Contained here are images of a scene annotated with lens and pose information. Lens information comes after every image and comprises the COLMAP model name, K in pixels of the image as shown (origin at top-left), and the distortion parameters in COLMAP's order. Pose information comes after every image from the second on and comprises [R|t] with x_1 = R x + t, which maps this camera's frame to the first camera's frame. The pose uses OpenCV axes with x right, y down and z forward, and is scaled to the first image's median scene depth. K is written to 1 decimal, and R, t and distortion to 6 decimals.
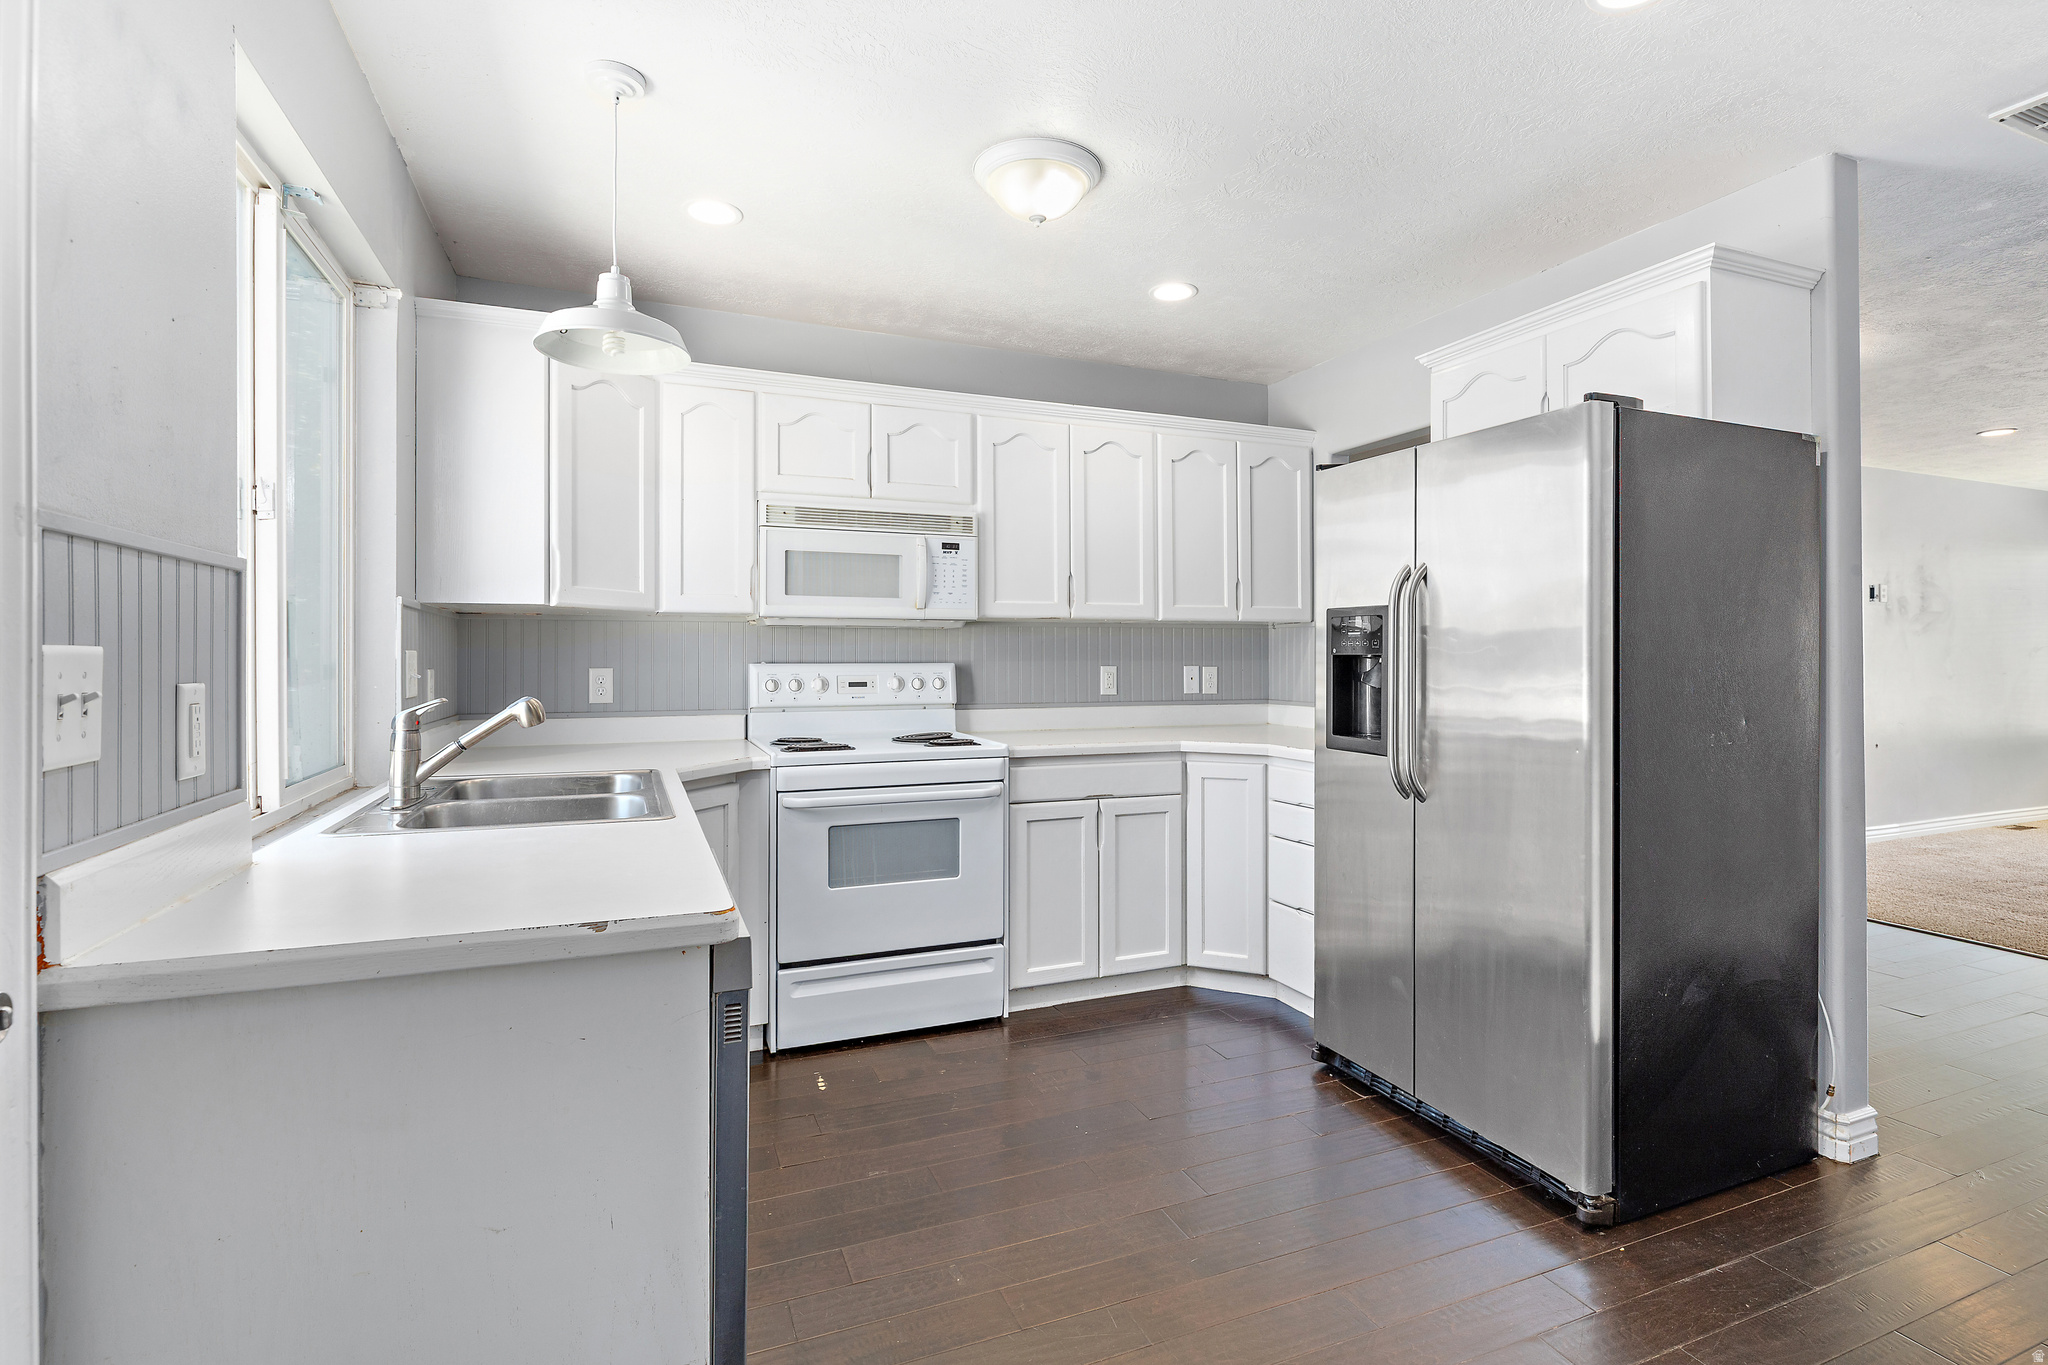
lens RADIAL K [[965.6, 0, 1026.9], [0, 965.6, 664.6], [0, 0, 1]] dist [-0.006200, 0.000704]
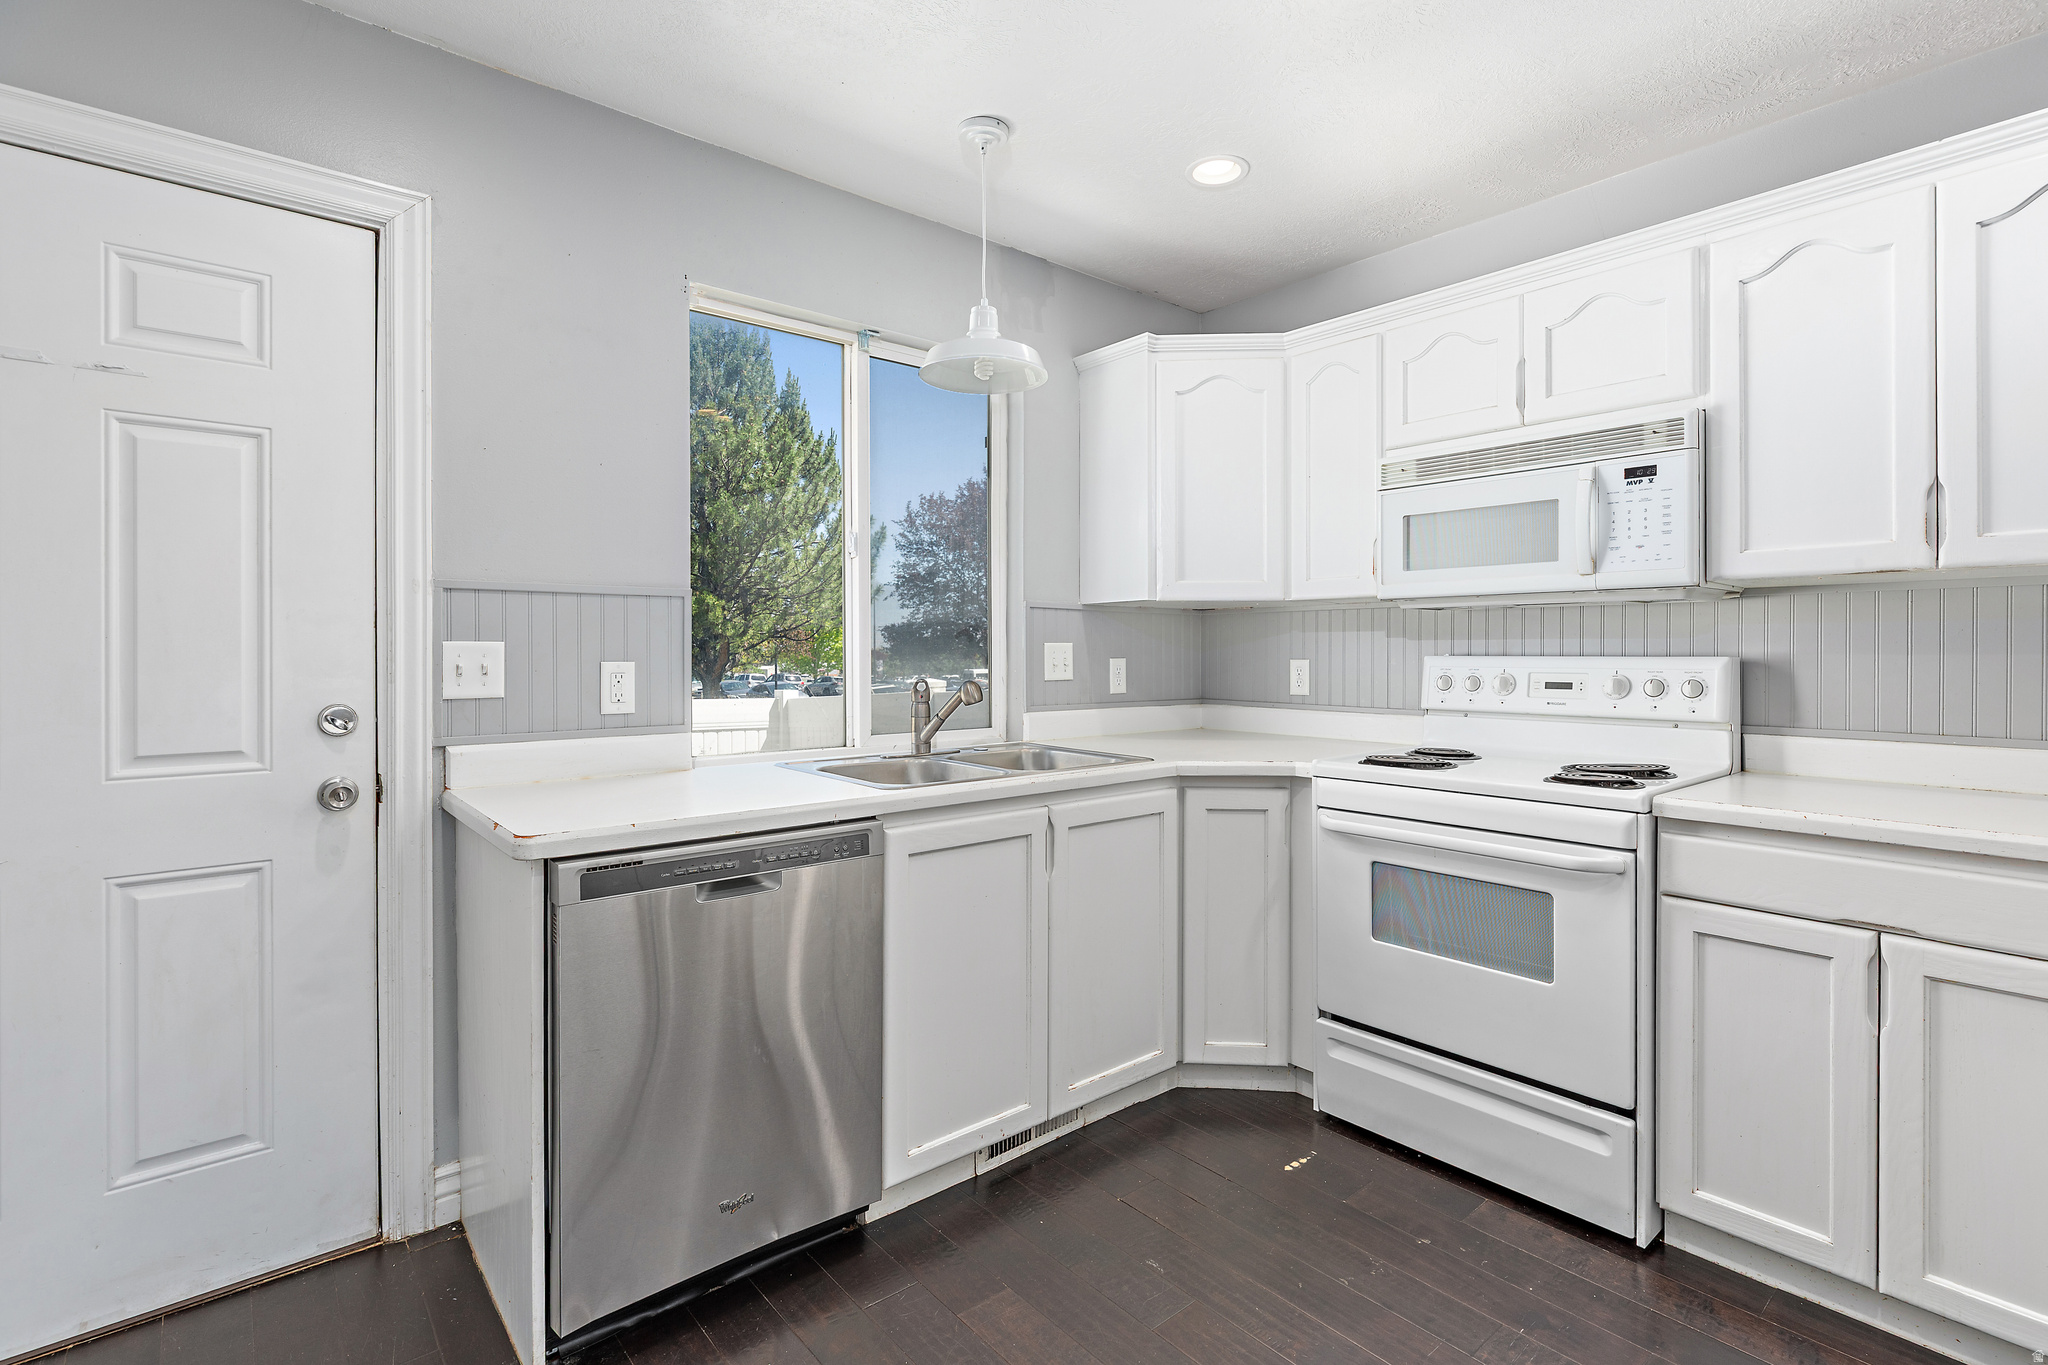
lens RADIAL K [[965.6, 0, 1024.4], [0, 965.6, 661.2], [0, 0, 1]] dist [-0.006200, 0.000704]
pose [[0.303968, 0.010806, -0.952621, 0.404447], [-0.010764, 0.999911, 0.007908, 0.001046], [0.952621, 0.007851, 0.304057, 0.427318]]
